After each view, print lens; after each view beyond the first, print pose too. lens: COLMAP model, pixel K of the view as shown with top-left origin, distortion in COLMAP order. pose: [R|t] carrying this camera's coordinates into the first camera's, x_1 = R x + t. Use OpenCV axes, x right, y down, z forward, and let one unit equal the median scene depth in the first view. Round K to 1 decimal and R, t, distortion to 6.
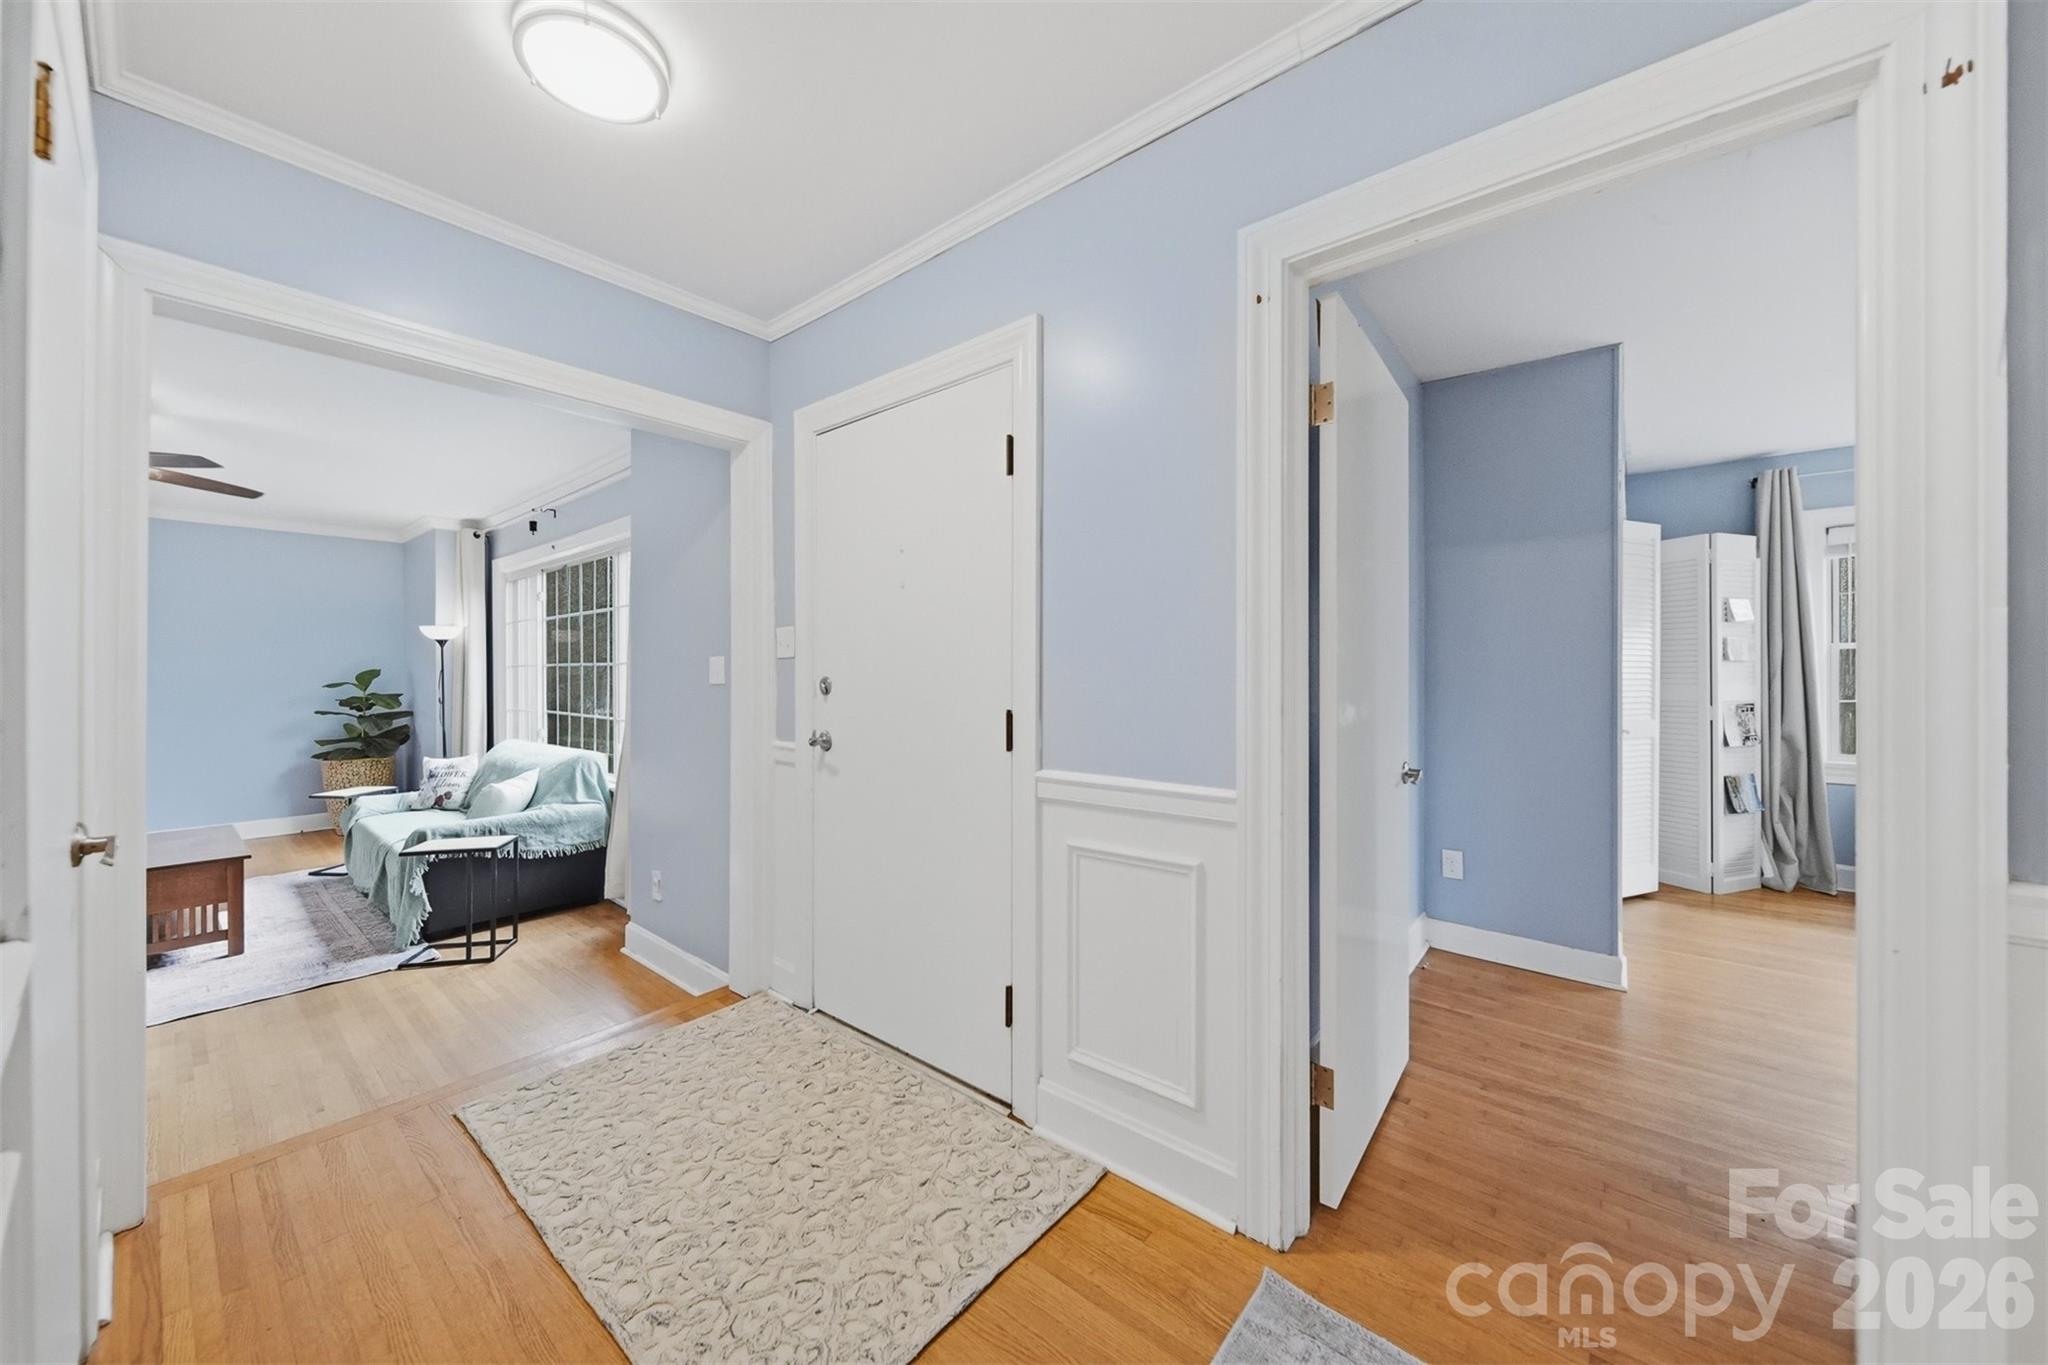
lens RADIAL K [[732.5, 0, 1022.2], [0, 732.5, 682.6], [0, 0, 1]] dist [-0.002605, -0.000221]
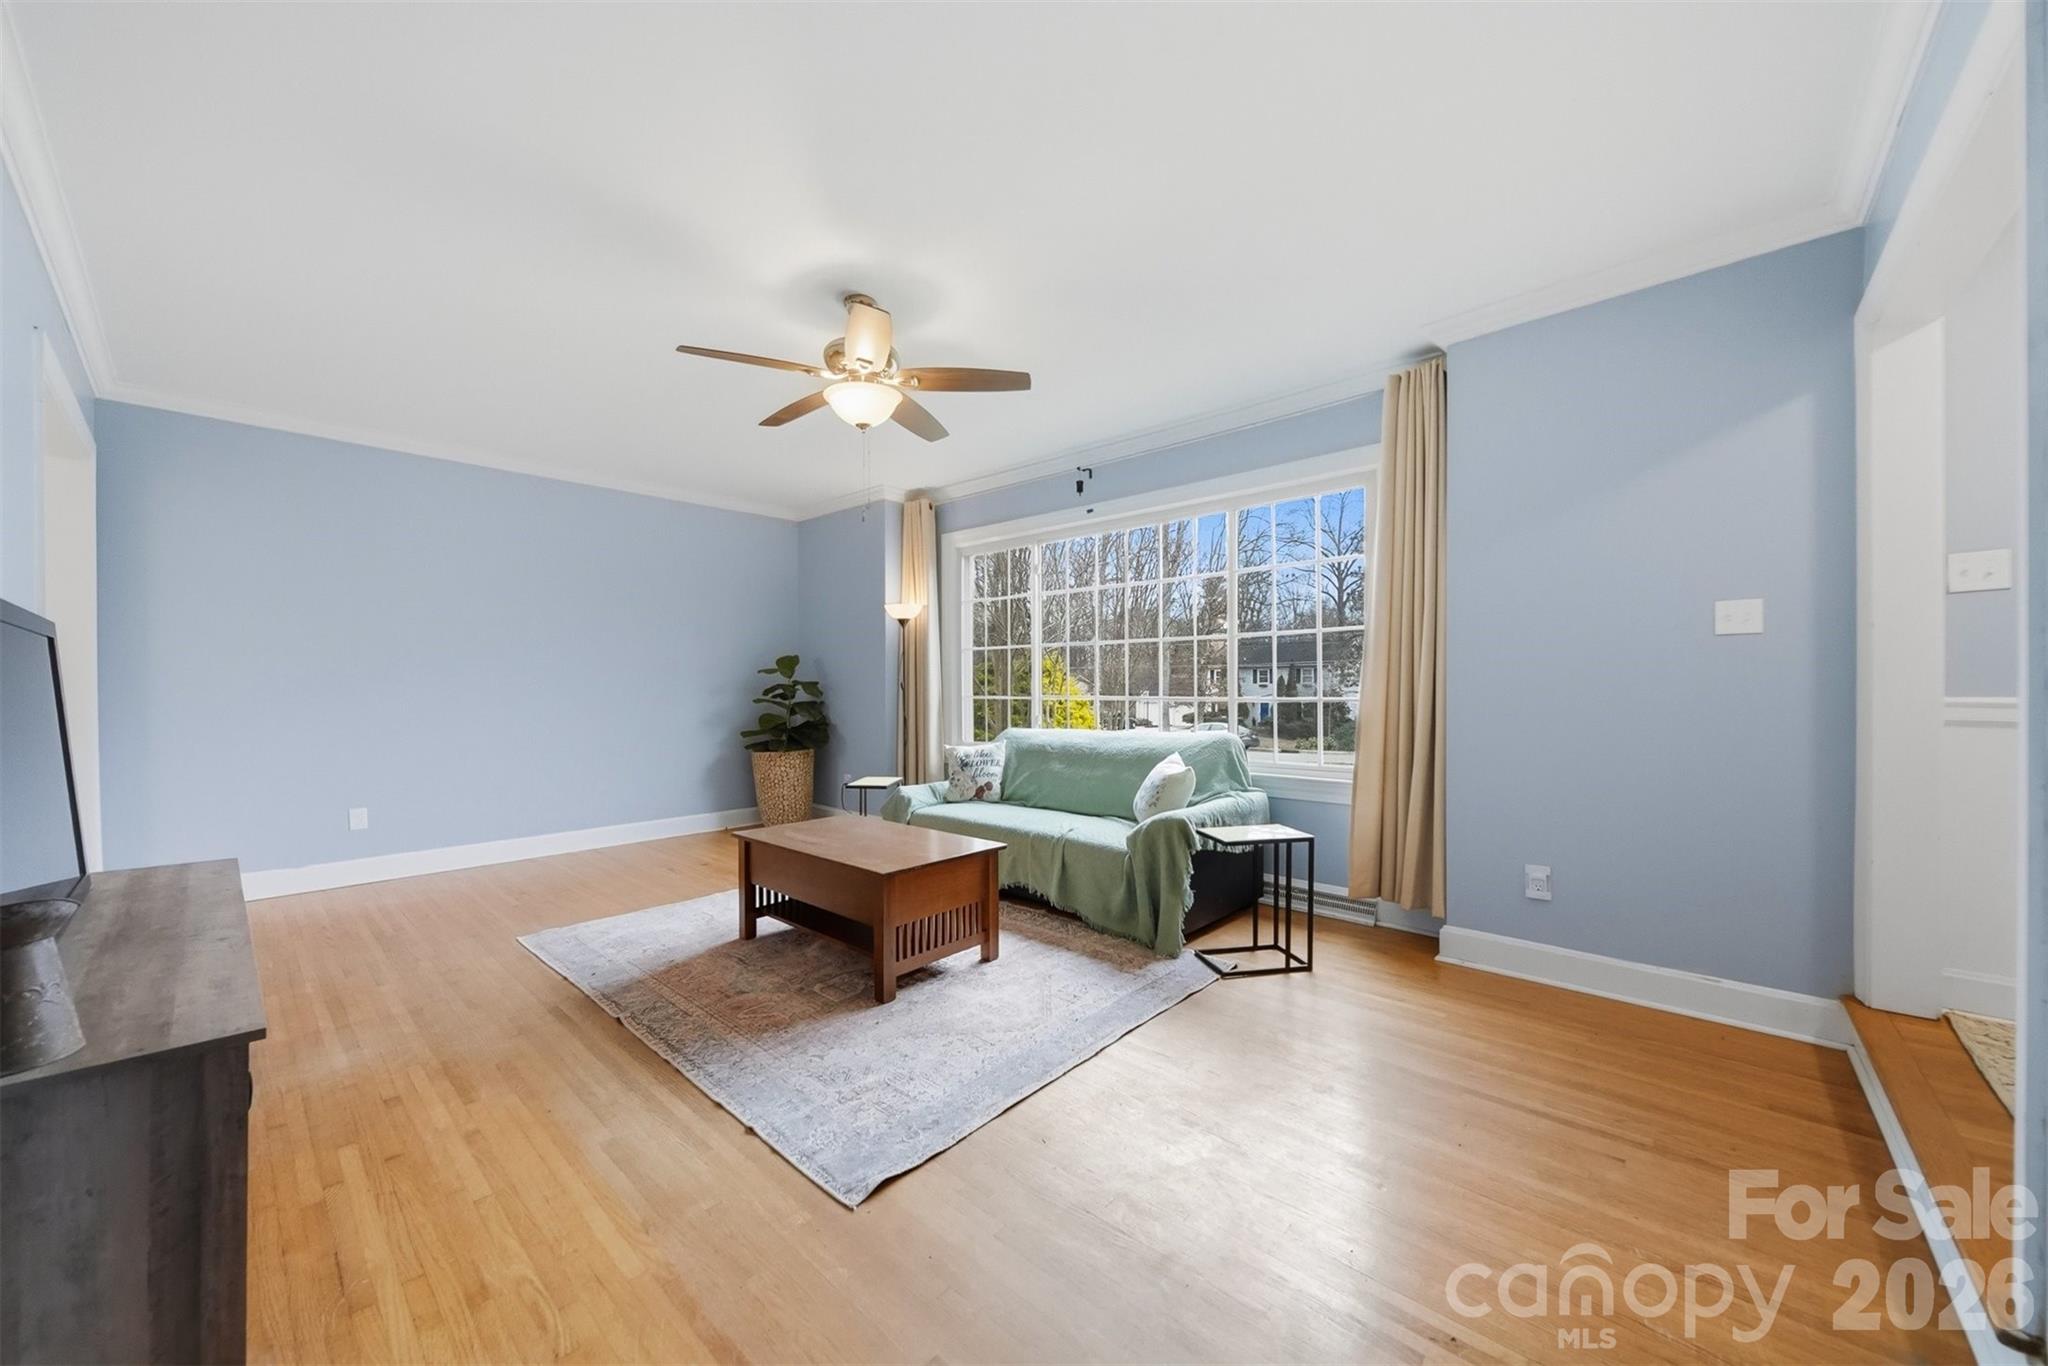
lens RADIAL K [[744.8, 0, 1020.1], [0, 744.8, 696.8], [0, 0, 1]] dist [-0.002415, -0.000059]
pose [[0.999085, -0.004132, -0.042569, -0.686792], [0.004395, 0.999972, 0.006078, 0.037286], [0.042542, -0.006260, 0.999075, 0.079853]]
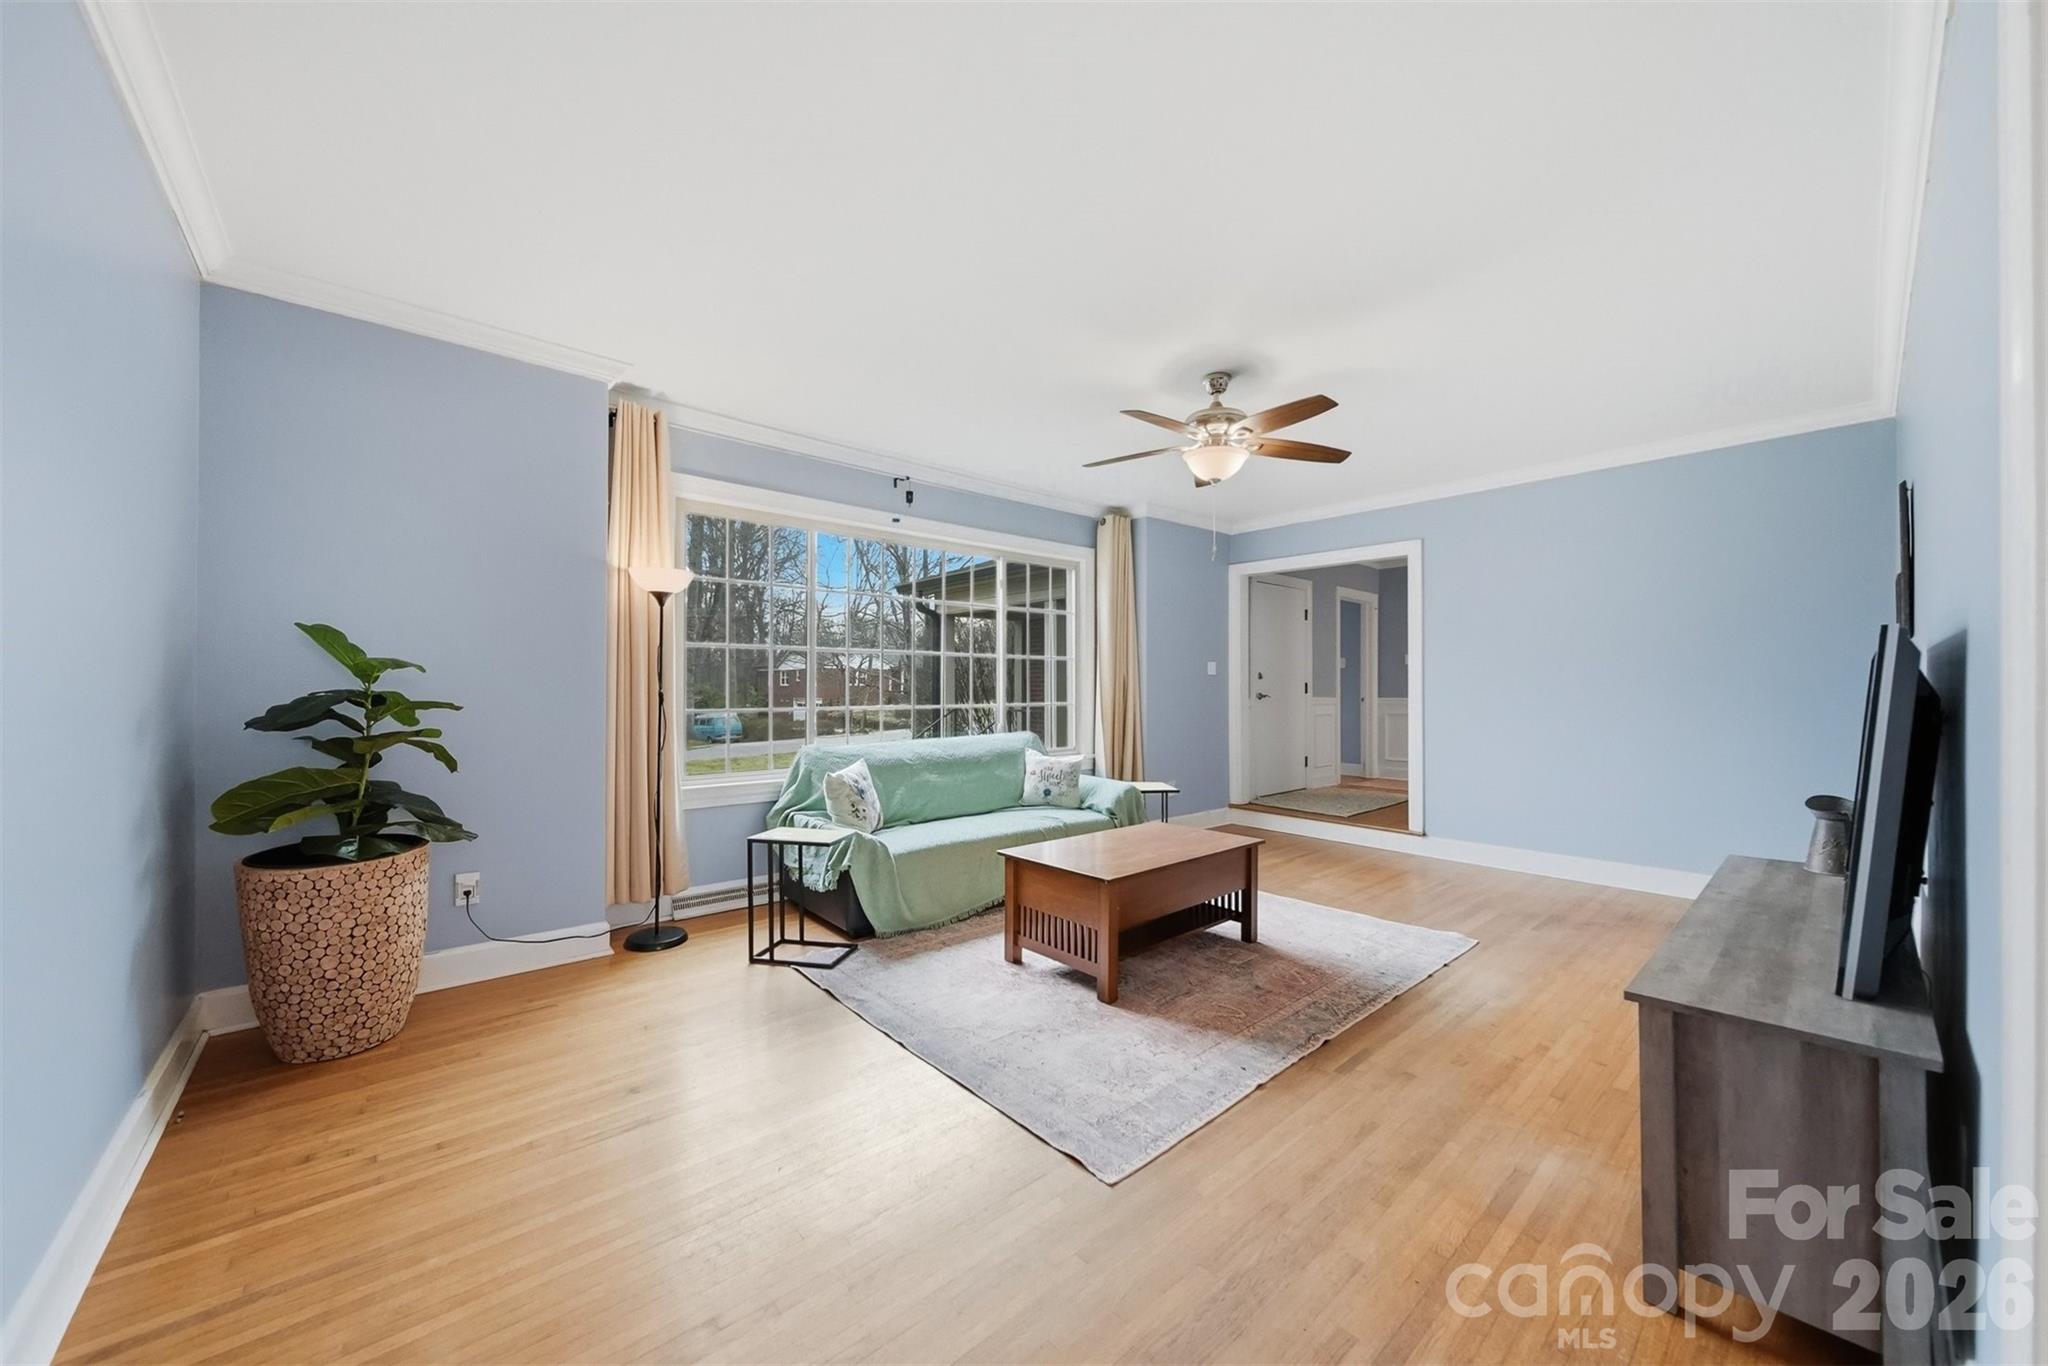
lens RADIAL K [[733.2, 0, 1026.8], [0, 733.2, 689.6], [0, 0, 1]] dist [0.000703, -0.002792]
pose [[0.149411, -0.007146, 0.988749, -1.509634], [0.002576, 0.999973, 0.006838, 0.017462], [-0.988772, 0.001526, 0.149425, 0.707059]]
